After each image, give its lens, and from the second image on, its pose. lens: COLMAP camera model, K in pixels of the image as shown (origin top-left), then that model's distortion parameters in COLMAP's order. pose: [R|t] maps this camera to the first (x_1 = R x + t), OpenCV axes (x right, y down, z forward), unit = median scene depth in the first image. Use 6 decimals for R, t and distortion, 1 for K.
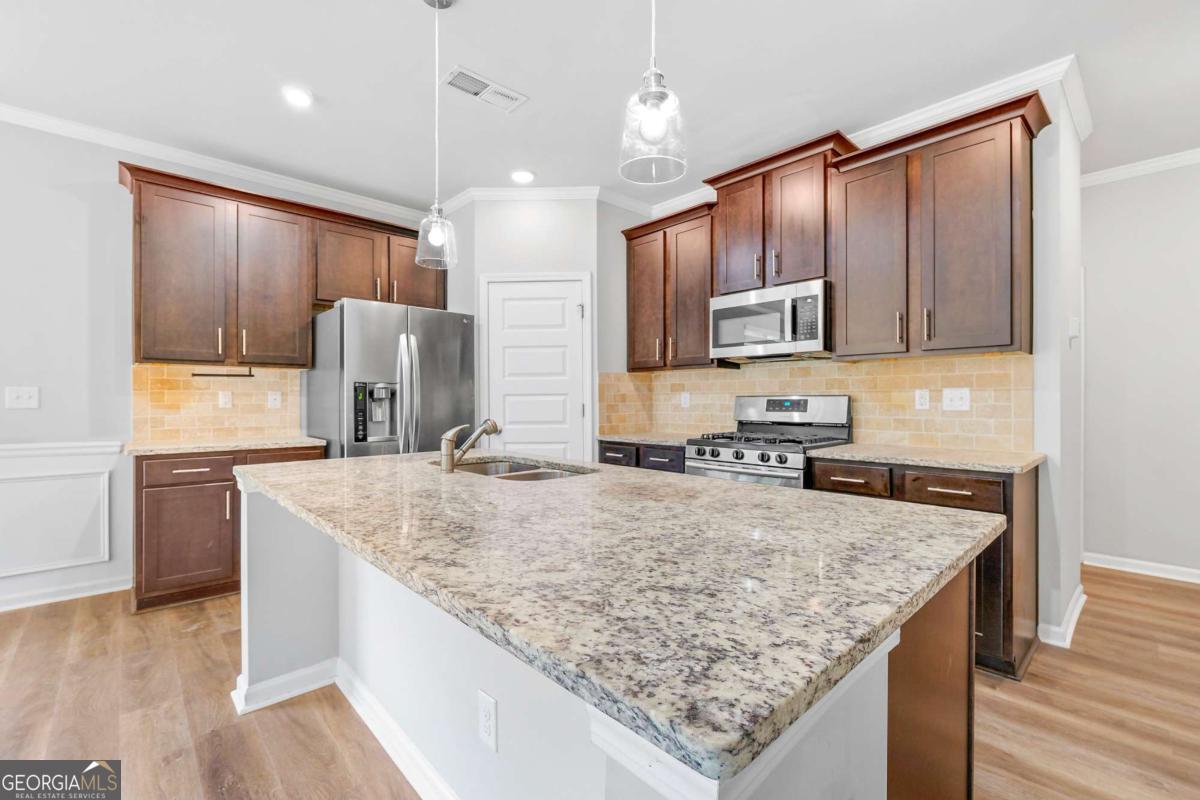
lens RADIAL K [[516.5, 0, 598.6], [0, 516.5, 401.6], [0, 0, 1]] dist [-0.004206, -0.000012]
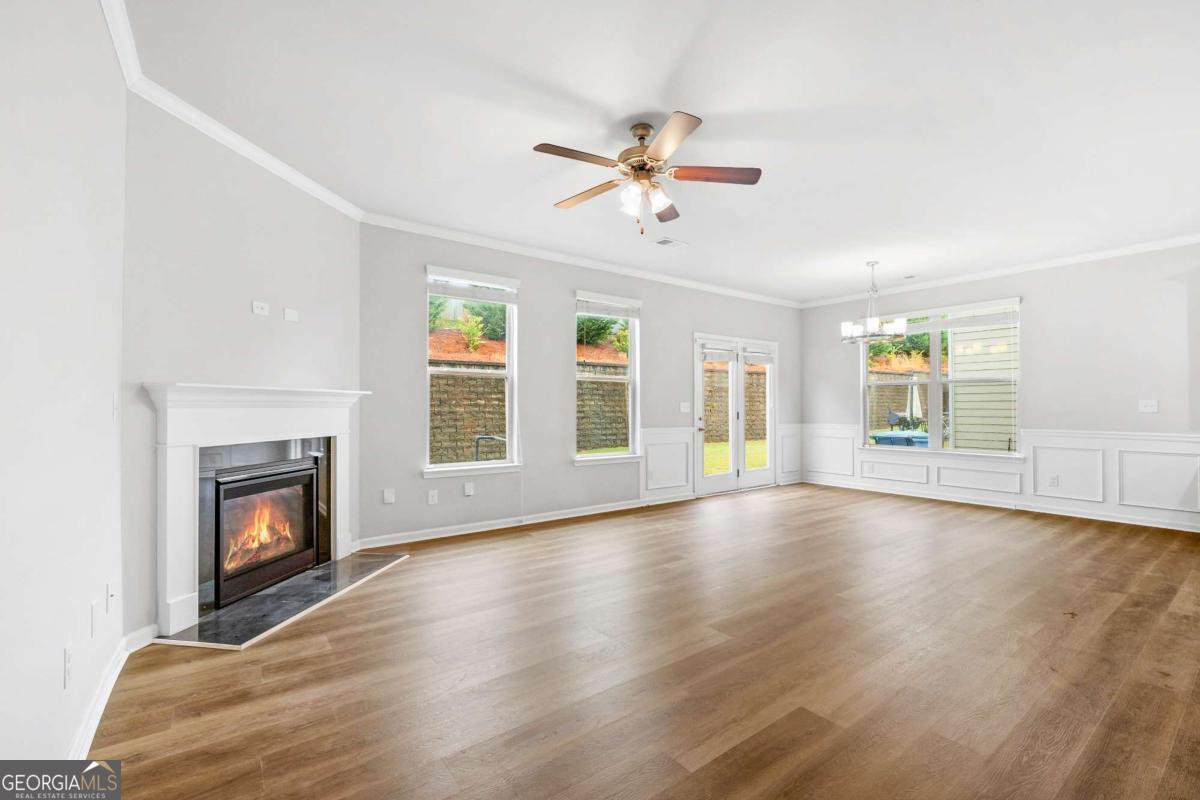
lens RADIAL K [[516.5, 0, 598.6], [0, 516.5, 401.6], [0, 0, 1]] dist [-0.004206, -0.000012]
pose [[-0.109178, -0.010572, -0.993966, 0.723032], [-0.003998, 0.999940, -0.010197, 0.002206], [0.994014, 0.002860, -0.109214, -0.589069]]
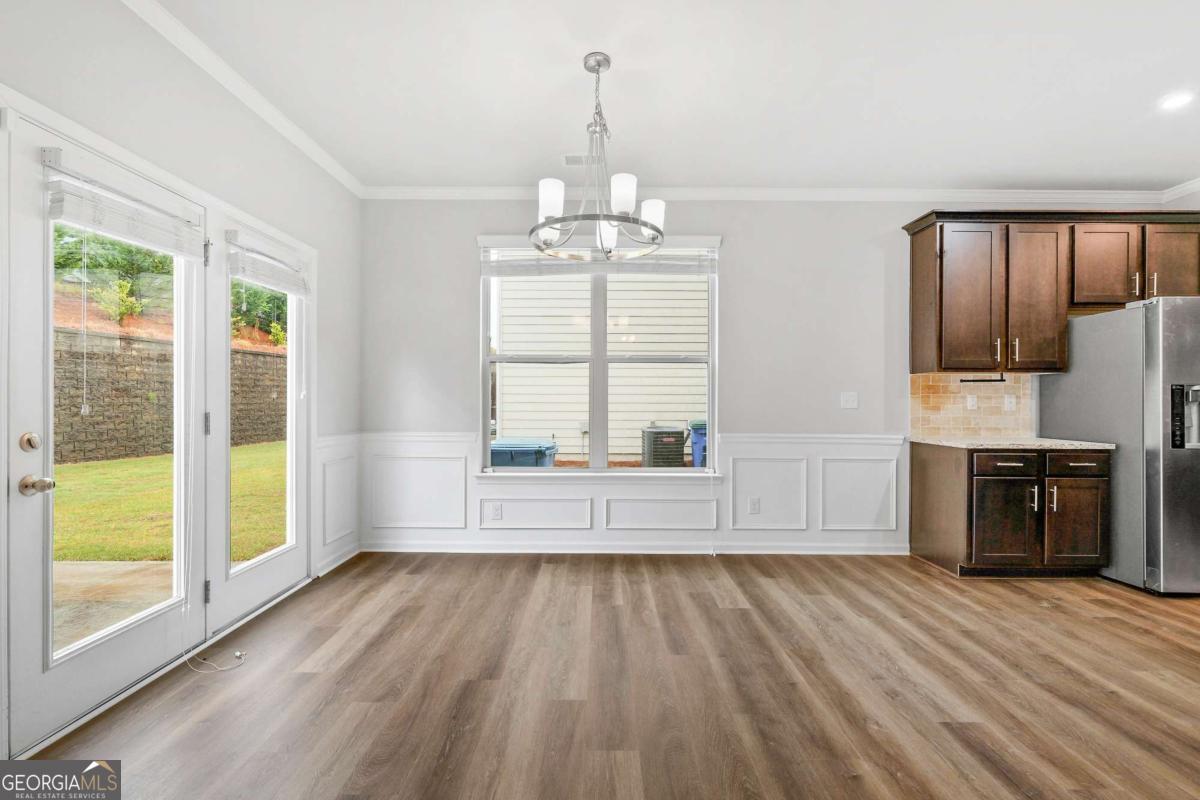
lens RADIAL K [[516.5, 0, 598.6], [0, 516.5, 401.6], [0, 0, 1]] dist [-0.004206, -0.000012]
pose [[0.730370, 0.003722, -0.683041, -0.589159], [-0.007120, 0.999972, -0.002164, 0.002979], [0.683014, 0.006443, 0.730377, -0.399004]]
